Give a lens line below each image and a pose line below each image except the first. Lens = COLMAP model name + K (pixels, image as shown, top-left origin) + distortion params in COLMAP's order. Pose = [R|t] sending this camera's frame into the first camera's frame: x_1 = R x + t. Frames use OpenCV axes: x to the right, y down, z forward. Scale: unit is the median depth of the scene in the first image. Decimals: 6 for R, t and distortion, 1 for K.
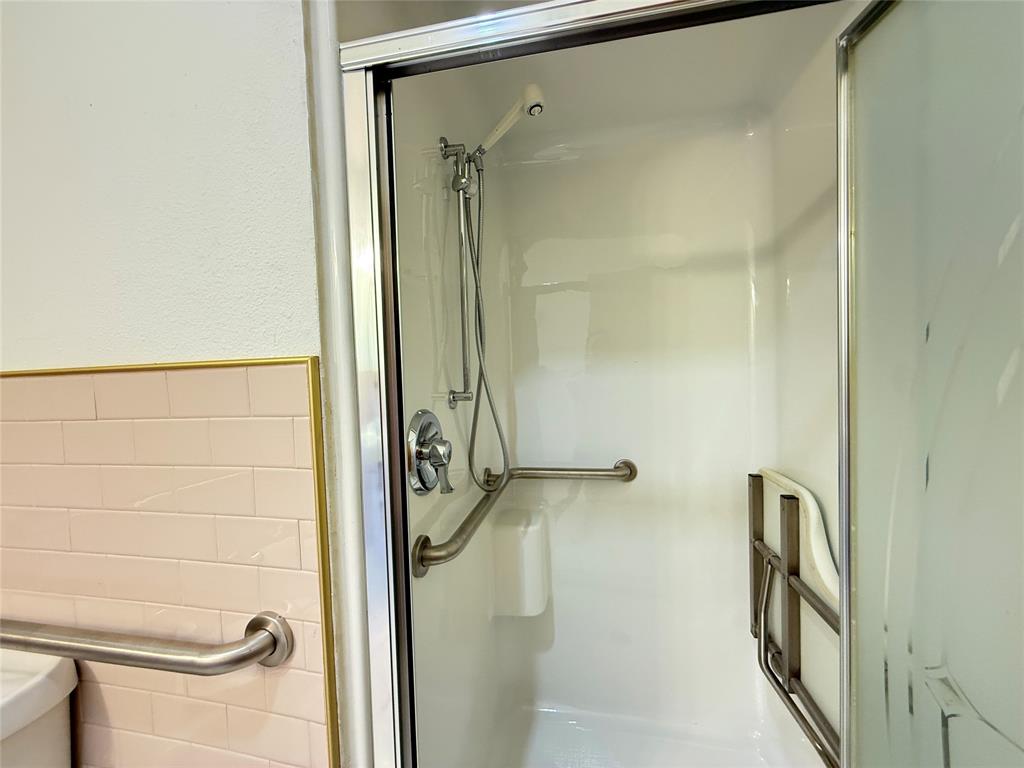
lens RADIAL K [[406.5, 0, 510.5], [0, 406.5, 385.4], [0, 0, 1]] dist [0.001273, 0.000685]
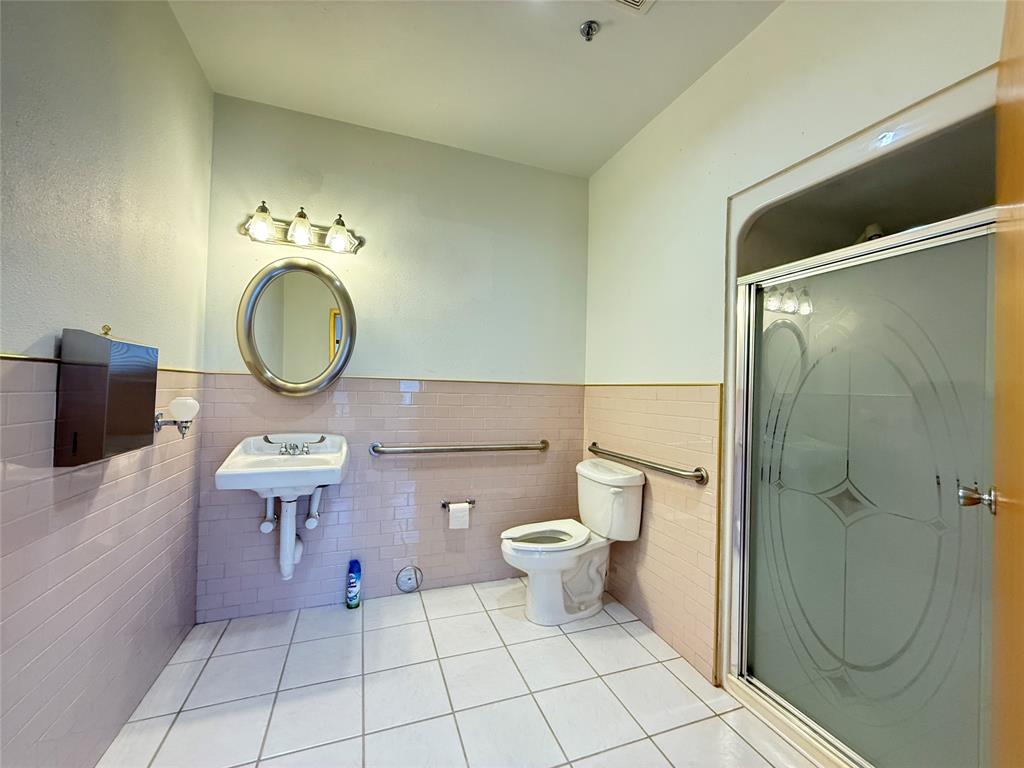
lens RADIAL K [[406.5, 0, 506.5], [0, 406.5, 384.2], [0, 0, 1]] dist [0.001273, 0.000685]
pose [[0.511275, 0.036063, -0.858660, 1.238139], [-0.073609, 0.997285, -0.001944, 0.058445], [0.856259, 0.064200, 0.512542, -1.827606]]
